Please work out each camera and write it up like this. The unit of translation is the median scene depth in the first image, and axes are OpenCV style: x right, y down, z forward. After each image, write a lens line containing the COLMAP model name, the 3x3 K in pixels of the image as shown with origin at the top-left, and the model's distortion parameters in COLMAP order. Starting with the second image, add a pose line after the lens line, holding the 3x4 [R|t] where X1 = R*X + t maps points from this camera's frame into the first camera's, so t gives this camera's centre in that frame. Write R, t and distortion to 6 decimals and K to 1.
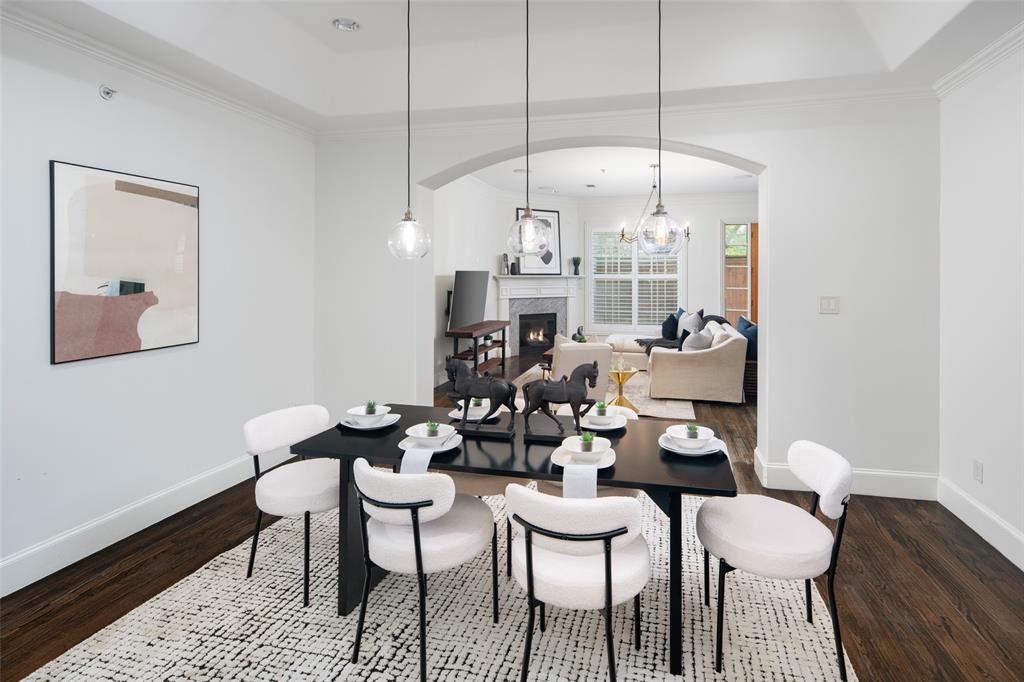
lens RADIAL K [[501.7, 0, 534.6], [0, 501.7, 276.0], [0, 0, 1]] dist [0.009665, -0.005906]
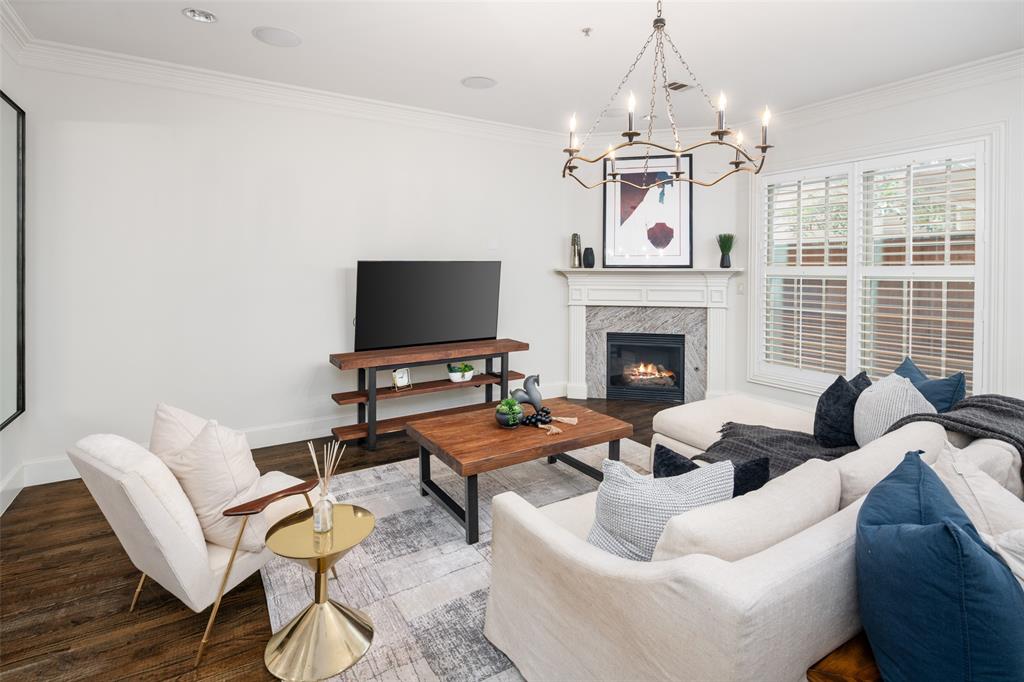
lens RADIAL K [[501.7, 0, 505.9], [0, 501.7, 273.6], [0, 0, 1]] dist [0.009665, -0.005906]
pose [[0.726363, 0.009170, -0.687250, 0.296209], [-0.005157, 0.999956, 0.007892, 0.001217], [0.687292, -0.002189, 0.726378, 0.472180]]
